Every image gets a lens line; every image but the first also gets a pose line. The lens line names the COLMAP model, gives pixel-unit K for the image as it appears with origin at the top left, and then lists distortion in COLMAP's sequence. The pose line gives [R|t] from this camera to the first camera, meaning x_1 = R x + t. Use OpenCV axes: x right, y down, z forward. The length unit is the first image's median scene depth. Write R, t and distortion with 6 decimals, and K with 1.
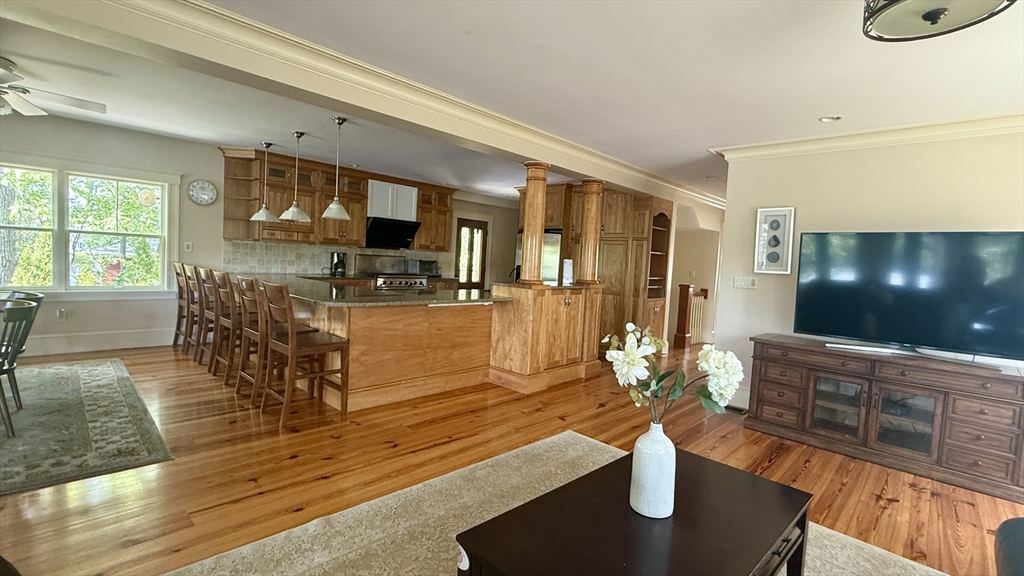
lens RADIAL K [[460.5, 0, 506.5], [0, 460.5, 303.7], [0, 0, 1]] dist [0.000597, -0.000107]
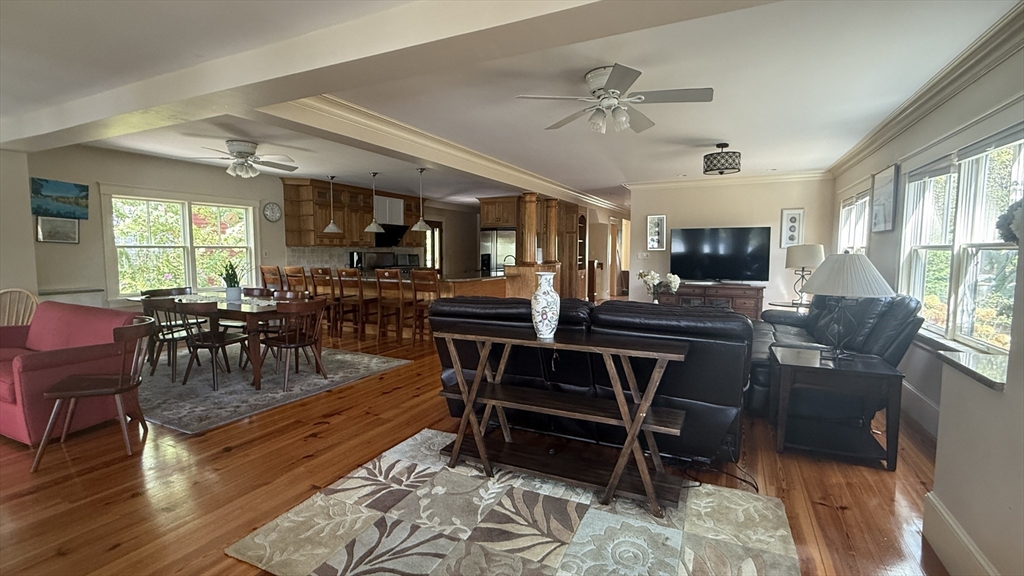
lens RADIAL K [[459.0, 0, 517.8], [0, 459.0, 284.5], [0, 0, 1]] dist [-0.001282, 0.000092]
pose [[0.945539, -0.078782, 0.315830, -0.408293], [0.082792, 0.996567, 0.000724, 0.020644], [-0.314803, 0.025464, 0.948815, -0.440285]]
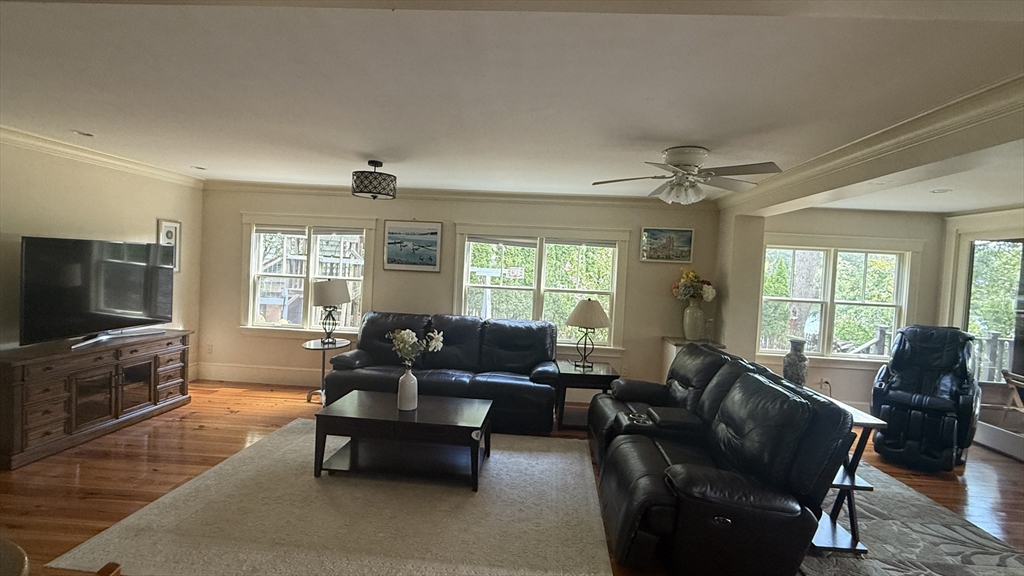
lens RADIAL K [[459.0, 0, 517.8], [0, 459.0, 284.5], [0, 0, 1]] dist [-0.001282, 0.000092]
pose [[-0.648018, -0.116029, 0.752735, -0.431780], [-0.008529, 0.989371, 0.145162, -0.125008], [-0.761577, 0.087648, -0.642120, 0.523962]]
